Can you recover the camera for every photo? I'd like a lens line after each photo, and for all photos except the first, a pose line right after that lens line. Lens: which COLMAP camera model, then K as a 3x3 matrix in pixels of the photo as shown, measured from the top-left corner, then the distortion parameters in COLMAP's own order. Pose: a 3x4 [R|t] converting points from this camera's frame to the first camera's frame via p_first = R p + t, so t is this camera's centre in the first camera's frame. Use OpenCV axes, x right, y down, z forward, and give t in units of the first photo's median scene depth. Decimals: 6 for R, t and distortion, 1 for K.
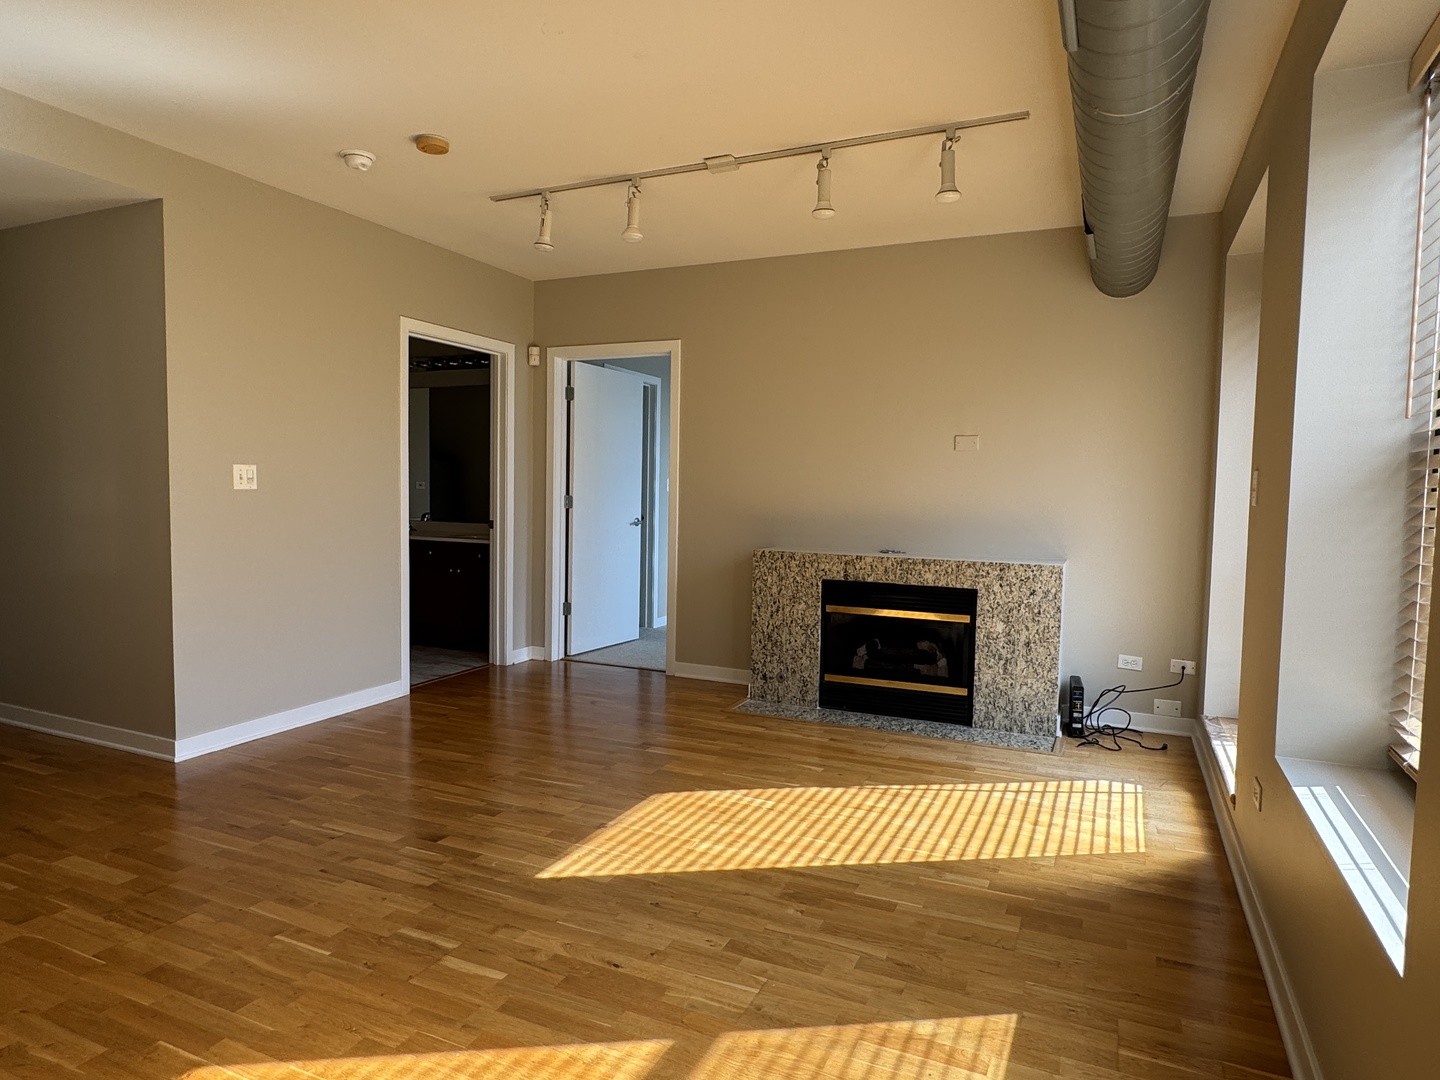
lens RADIAL K [[863.1, 0, 713.3], [0, 863.1, 540.1], [0, 0, 1]] dist [-0.001974, -0.001698]
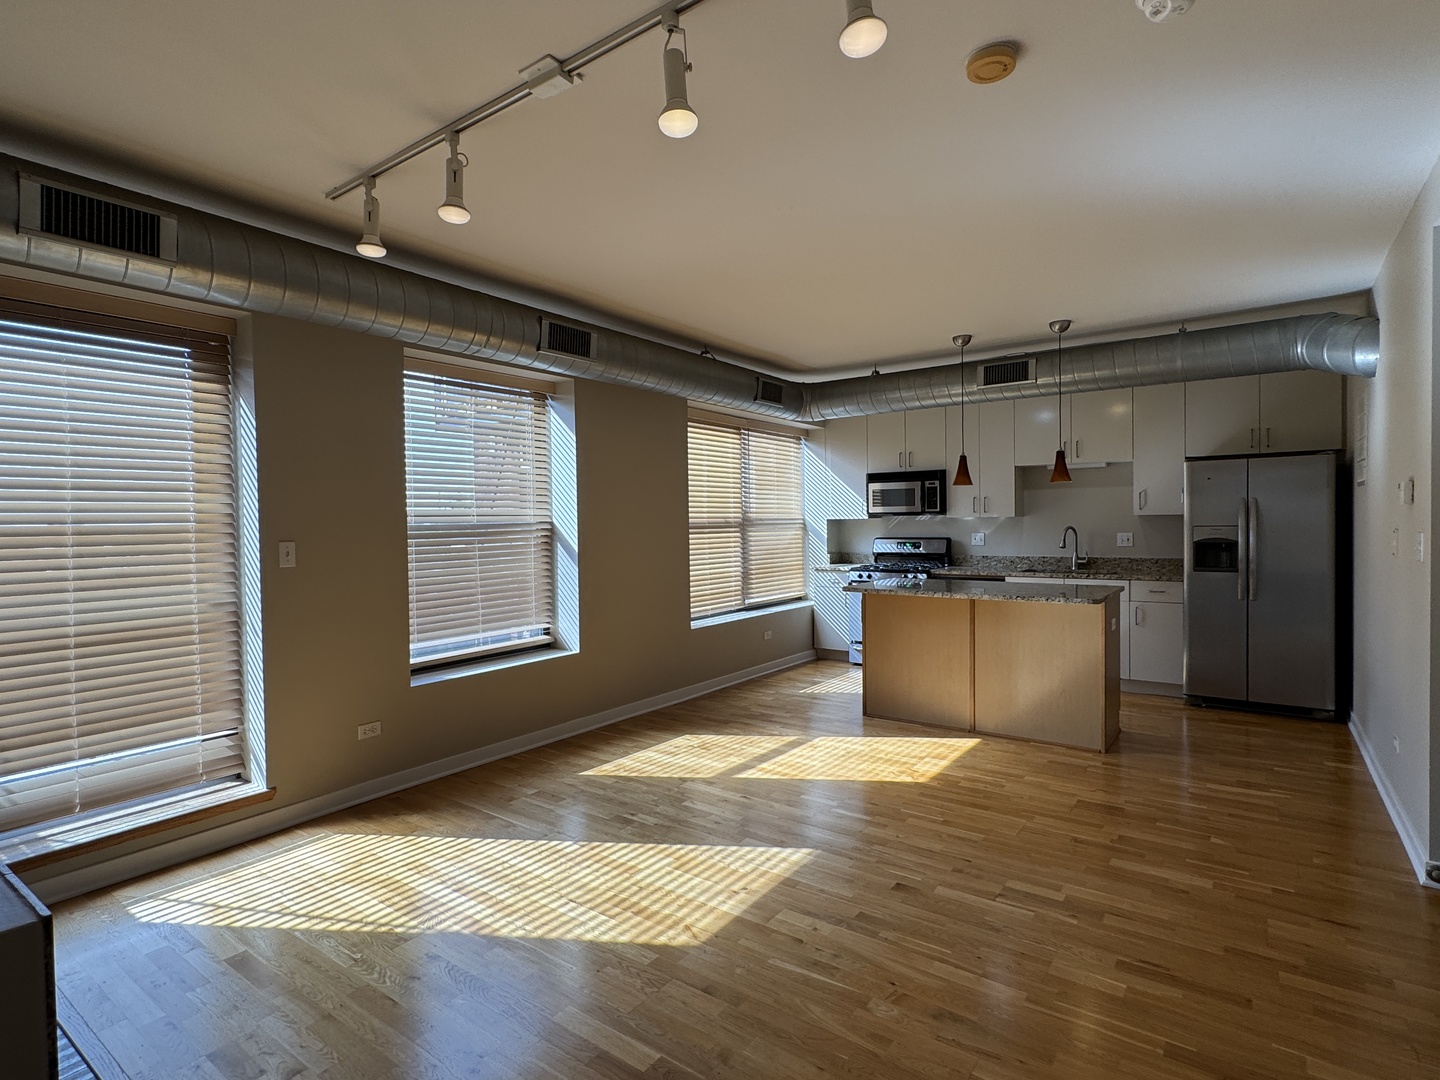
lens RADIAL K [[739.2, 0, 720.0], [0, 739.2, 540.0], [0, 0, 1]] dist [0.003382, 0.000725]
pose [[-0.981251, -0.009123, 0.192518, -0.182729], [0.008904, 0.995667, 0.092565, -0.117378], [-0.192529, 0.092544, -0.976918, 1.278401]]
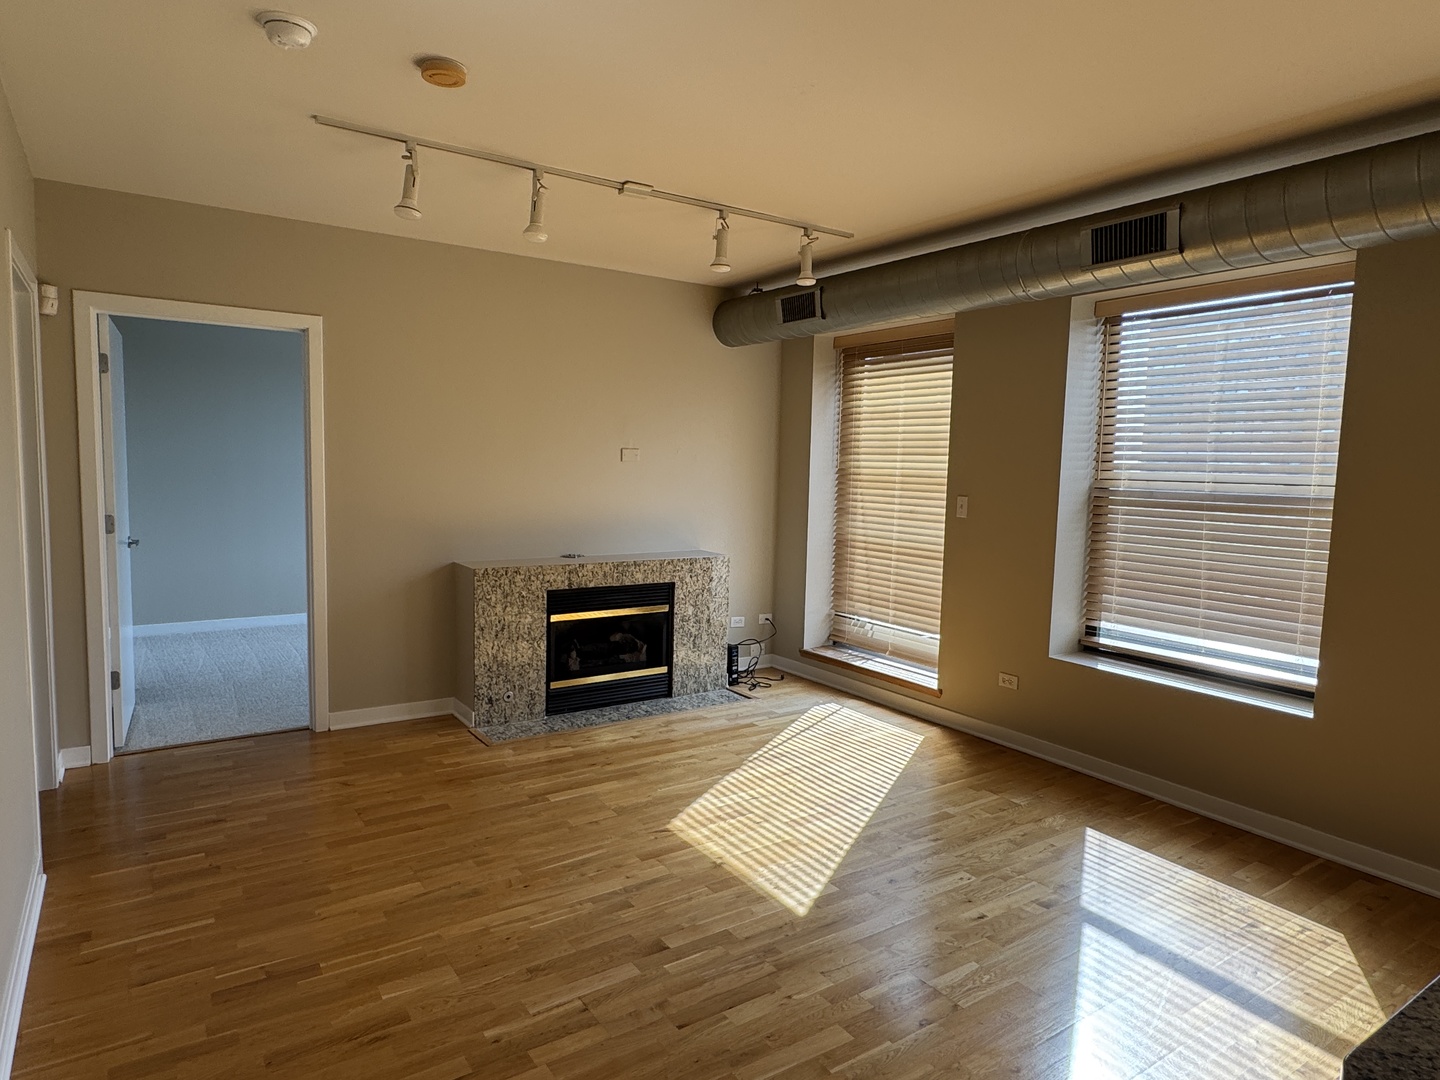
lens RADIAL K [[863.1, 0, 713.3], [0, 863.1, 540.1], [0, 0, 1]] dist [-0.001974, -0.001698]
pose [[0.520290, -0.082649, 0.849981, -0.672076], [0.038693, 0.996565, 0.073217, -0.085635], [-0.853113, -0.005206, 0.521701, 0.333178]]
